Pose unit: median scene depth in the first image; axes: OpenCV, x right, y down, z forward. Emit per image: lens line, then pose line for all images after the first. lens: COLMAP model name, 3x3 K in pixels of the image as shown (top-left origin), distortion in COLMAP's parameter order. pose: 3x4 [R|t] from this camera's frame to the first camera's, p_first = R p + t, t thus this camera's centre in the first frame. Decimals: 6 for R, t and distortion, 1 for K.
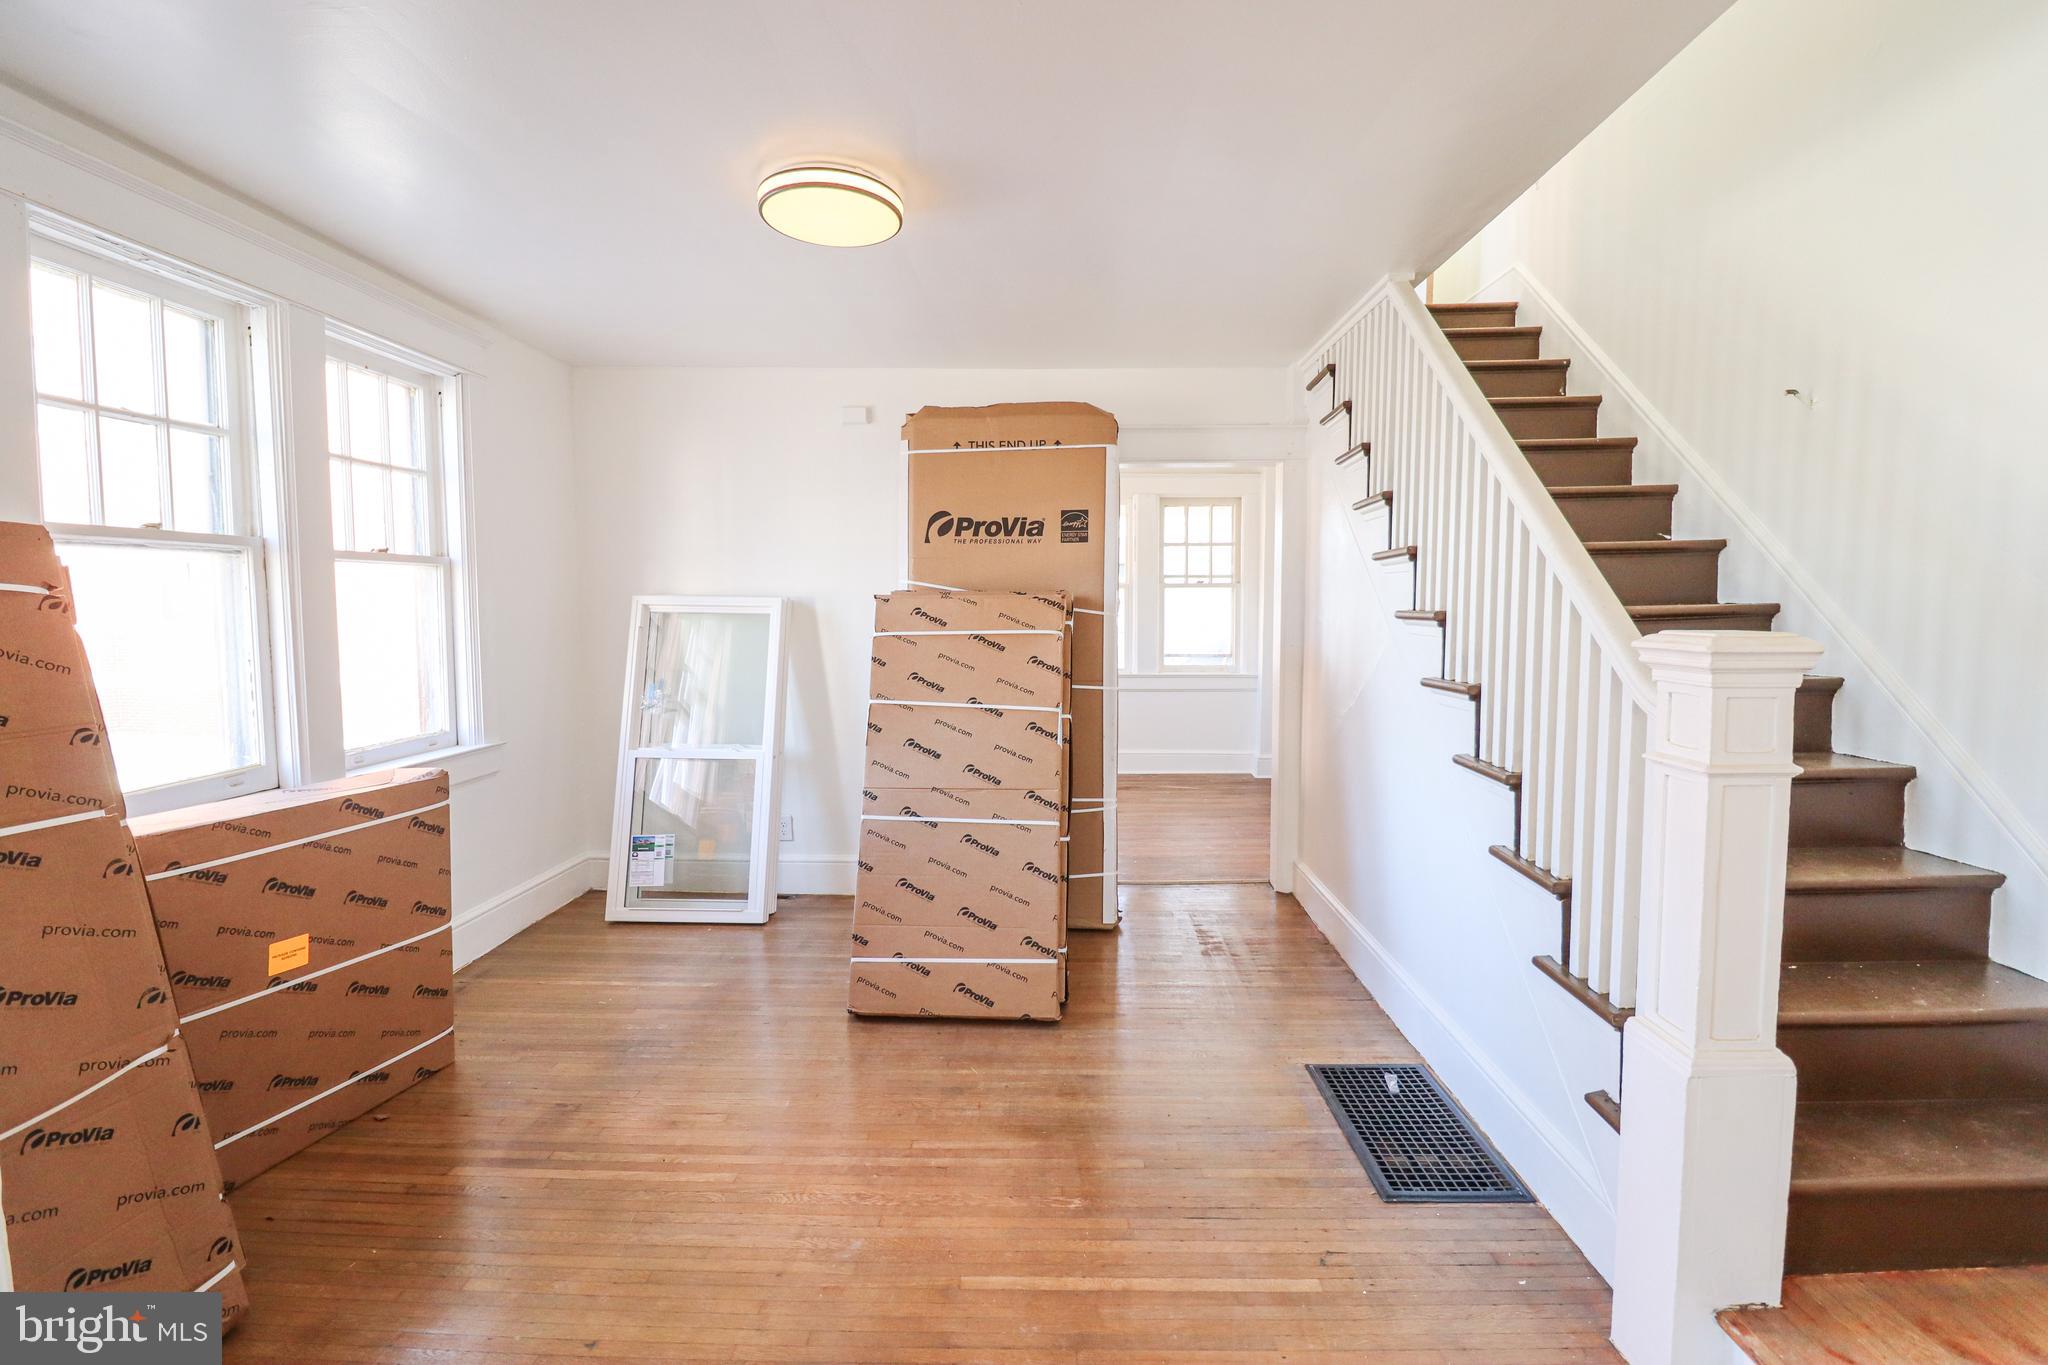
lens RADIAL K [[944.7, 0, 1043.1], [0, 944.7, 669.3], [0, 0, 1]] dist [0.001237, -0.013823]
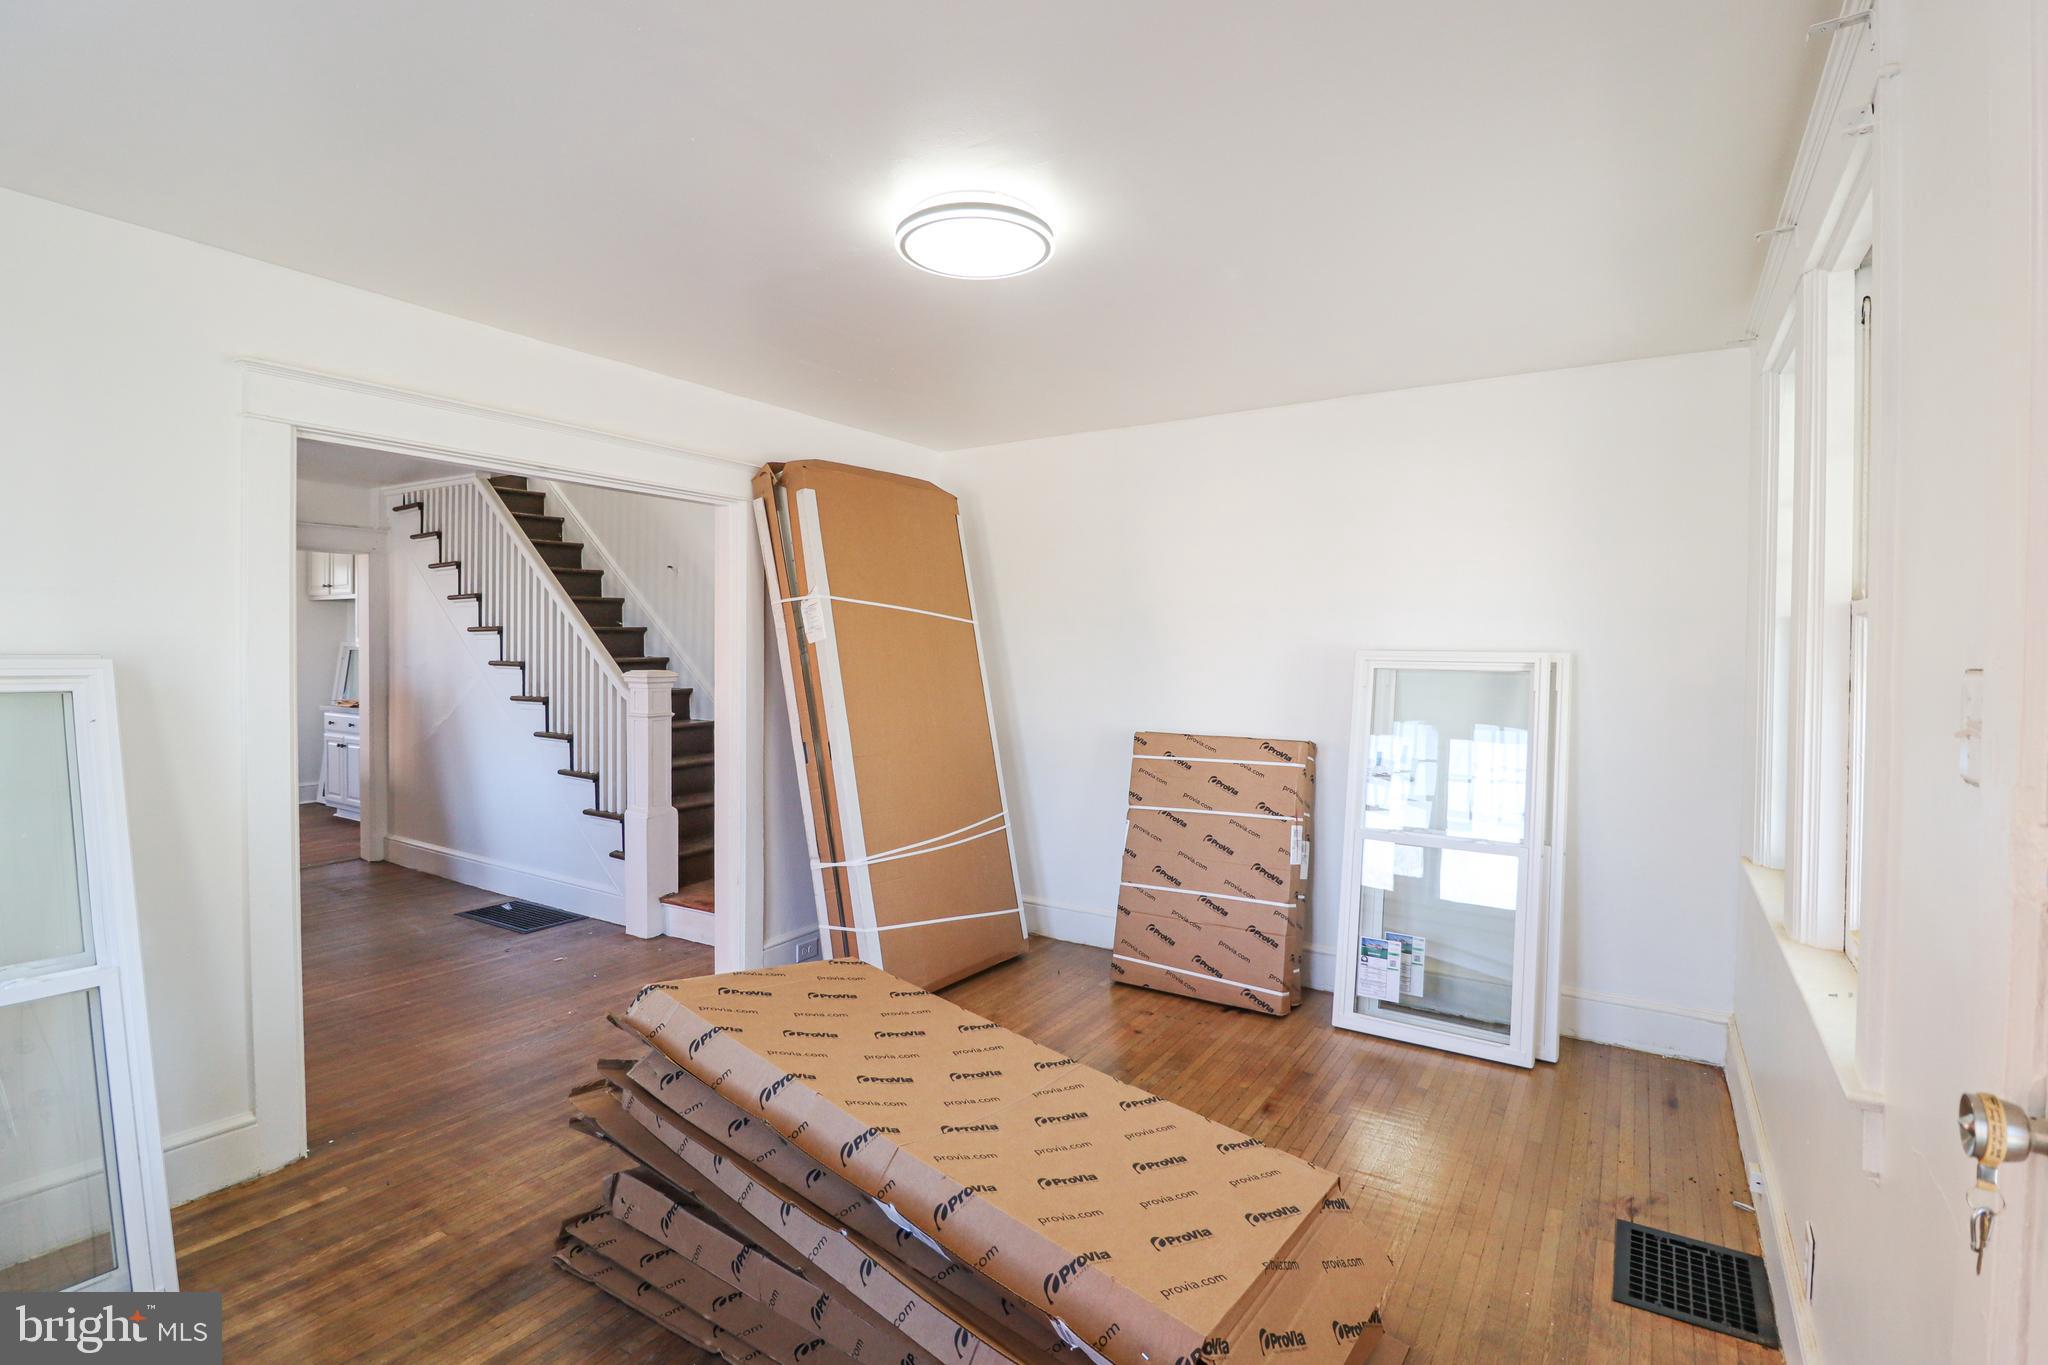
lens RADIAL K [[944.7, 0, 1043.1], [0, 944.7, 669.3], [0, 0, 1]] dist [0.001237, -0.013823]
pose [[0.514783, -0.012546, 0.857229, -0.778514], [0.047922, 0.998751, -0.014161, 0.037824], [-0.855980, 0.048370, 0.514741, -1.041101]]
